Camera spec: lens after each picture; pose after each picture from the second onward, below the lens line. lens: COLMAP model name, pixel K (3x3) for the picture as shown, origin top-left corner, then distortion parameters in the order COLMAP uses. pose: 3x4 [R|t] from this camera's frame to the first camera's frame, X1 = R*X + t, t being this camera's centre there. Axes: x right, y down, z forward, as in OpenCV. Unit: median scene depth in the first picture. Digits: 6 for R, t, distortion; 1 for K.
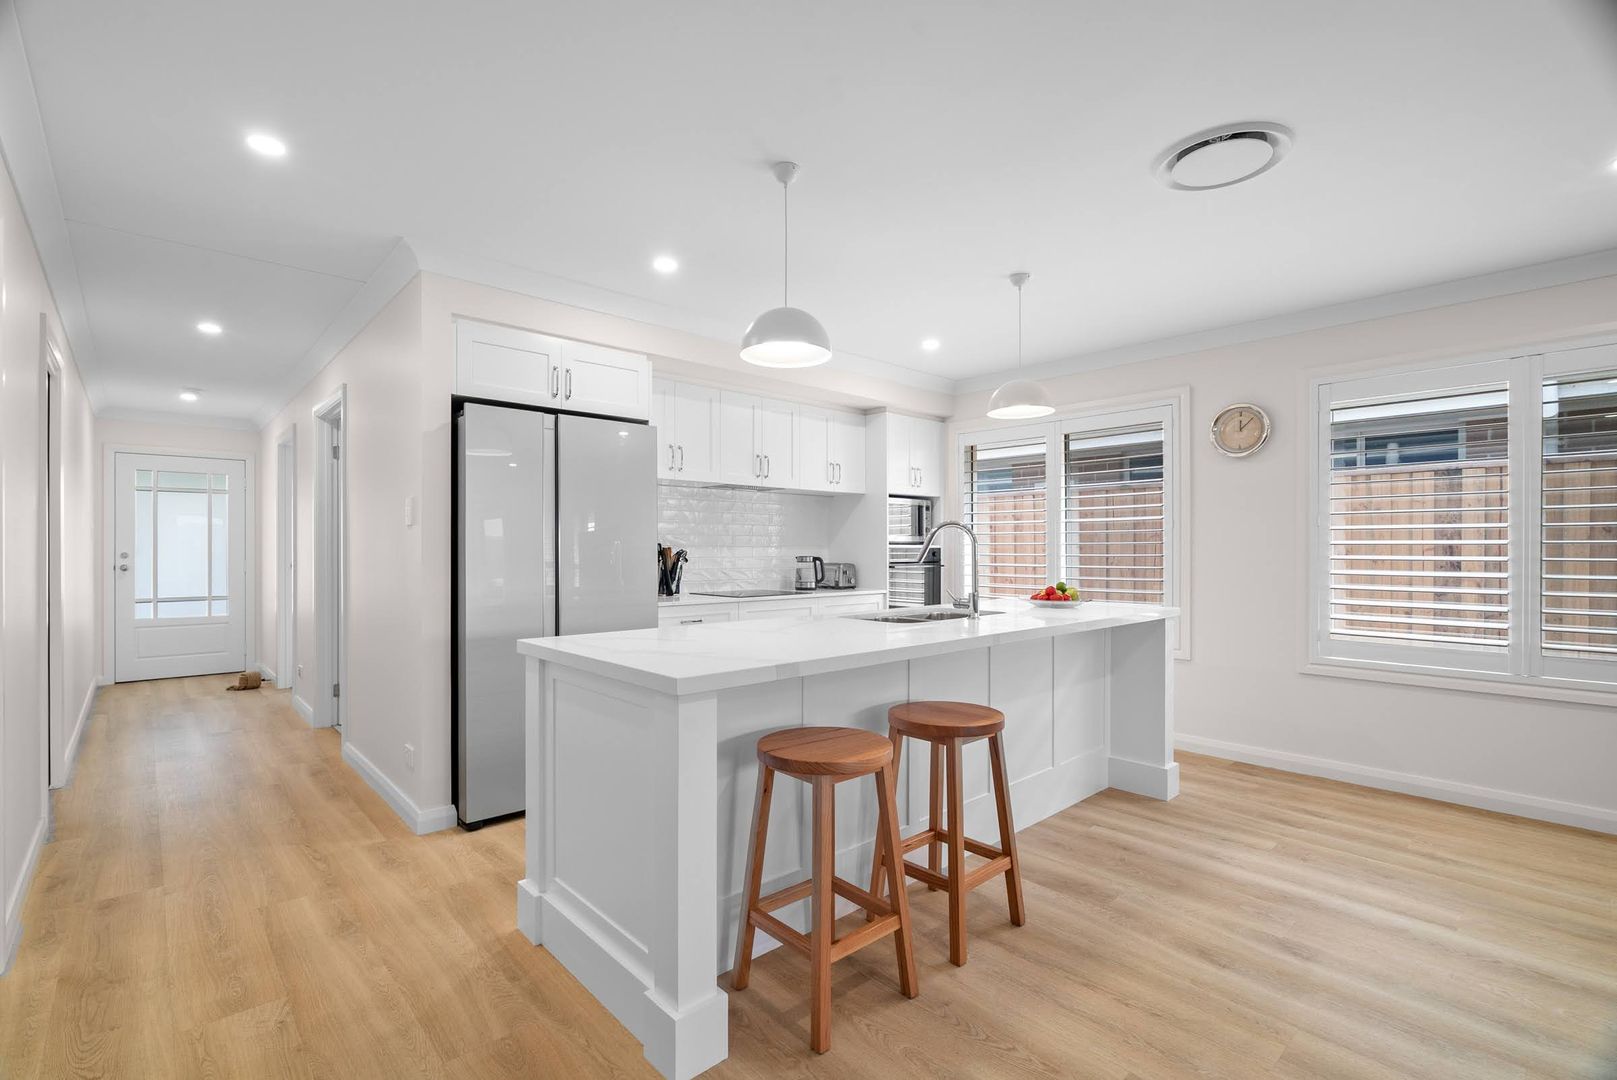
lens RADIAL K [[739.2, 0, 799.1], [0, 739.2, 546.2], [0, 0, 1]] dist [-0.026625, 0.000135]
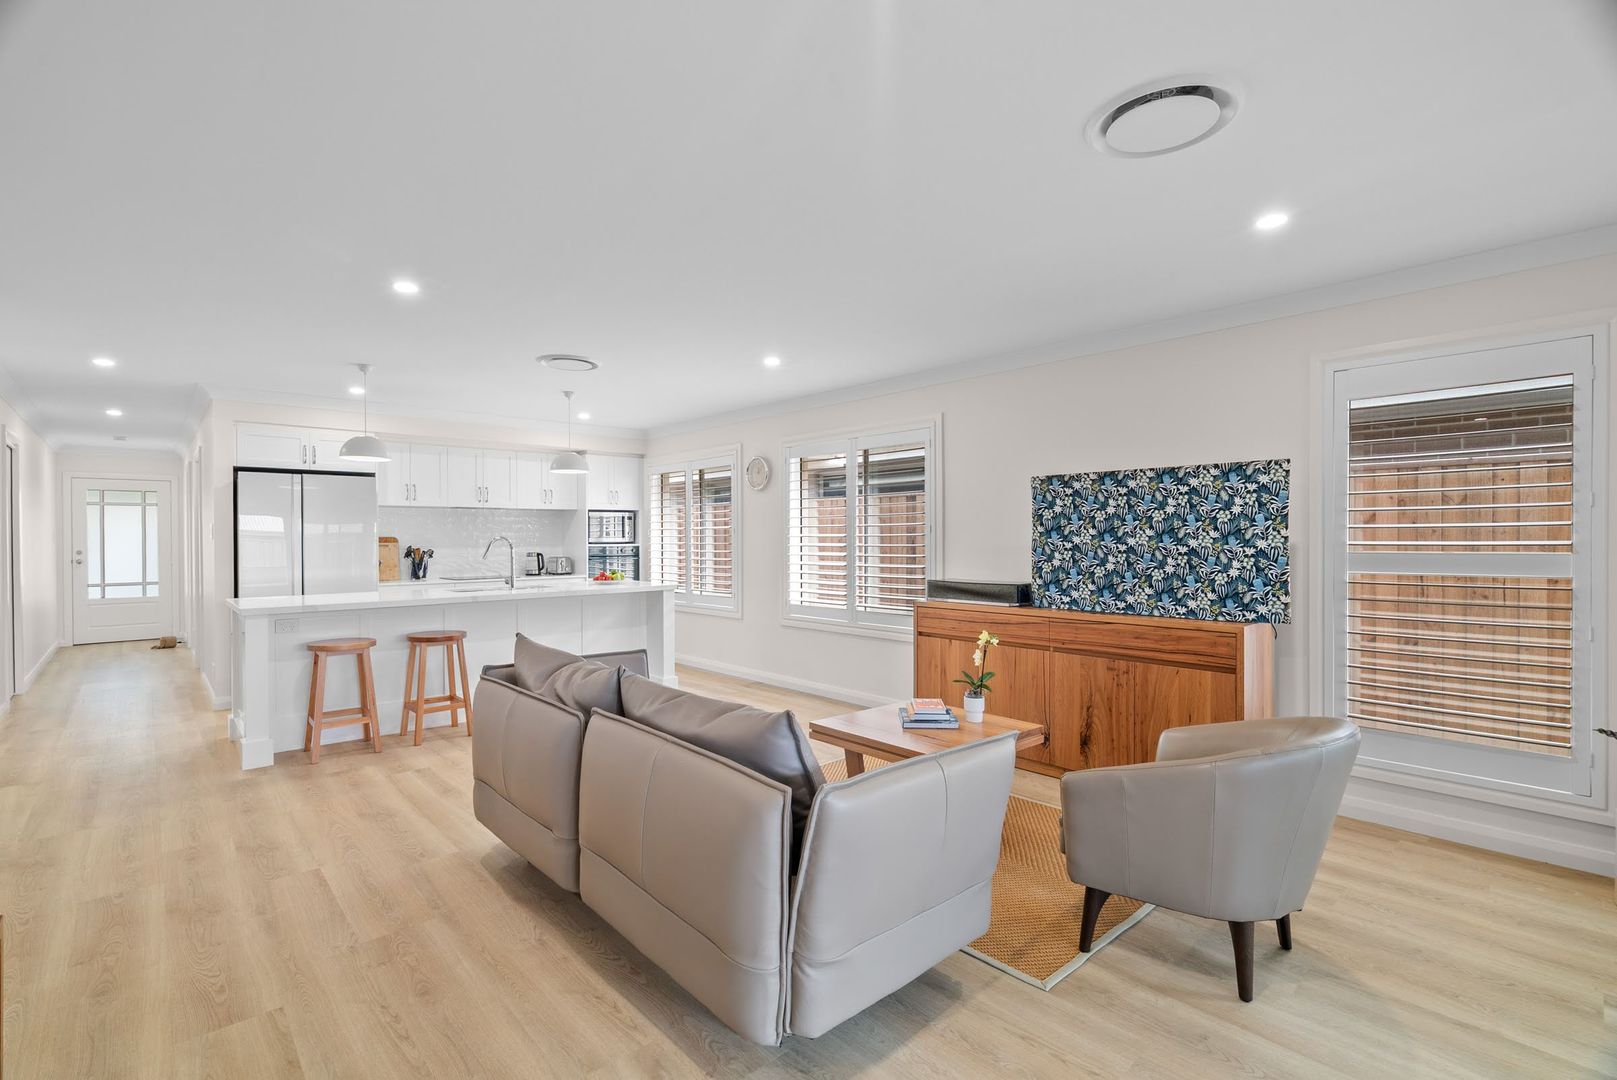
lens RADIAL K [[739.2, 0, 818.2], [0, 739.2, 543.3], [0, 0, 1]] dist [-0.026625, 0.000135]
pose [[0.999891, -0.003678, 0.014308, 0.518007], [0.003512, 0.999926, 0.011645, -0.018227], [-0.014350, -0.011593, 0.999830, -0.441787]]
